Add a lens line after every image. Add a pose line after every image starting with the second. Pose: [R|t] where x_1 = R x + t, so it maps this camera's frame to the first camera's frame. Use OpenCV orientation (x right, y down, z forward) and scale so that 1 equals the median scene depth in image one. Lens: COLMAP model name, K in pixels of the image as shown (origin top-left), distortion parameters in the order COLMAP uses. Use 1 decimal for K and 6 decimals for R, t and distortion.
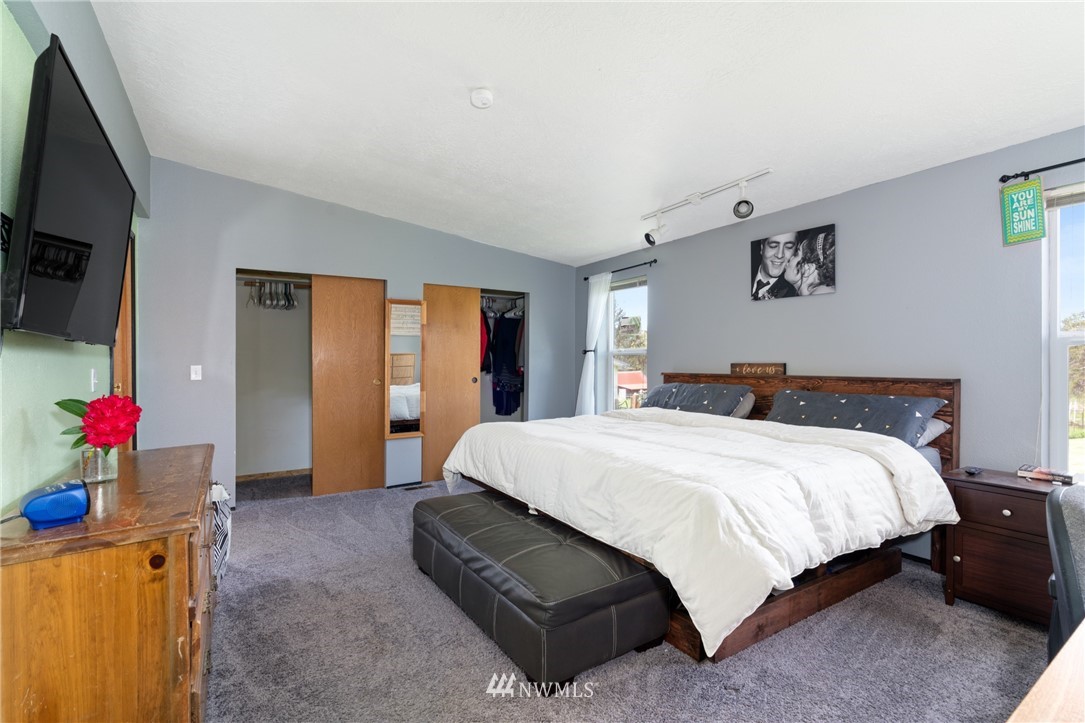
lens RADIAL K [[487.8, 0, 543.1], [0, 487.8, 361.4], [0, 0, 1]] dist [0.000810, 0.000471]
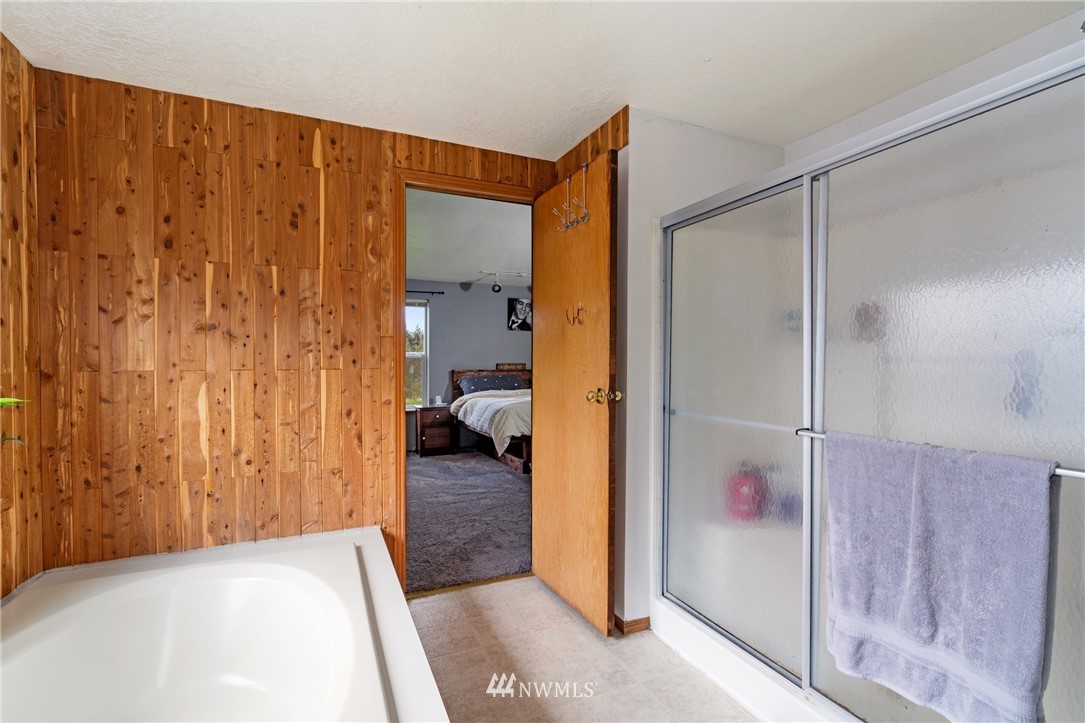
lens RADIAL K [[487.8, 0, 542.9], [0, 487.8, 365.5], [0, 0, 1]] dist [0.000810, 0.000471]
pose [[0.146741, -0.008615, 0.989138, -1.420423], [0.000794, 0.999963, 0.008591, -0.004160], [-0.989175, -0.000476, 0.146742, 0.605814]]
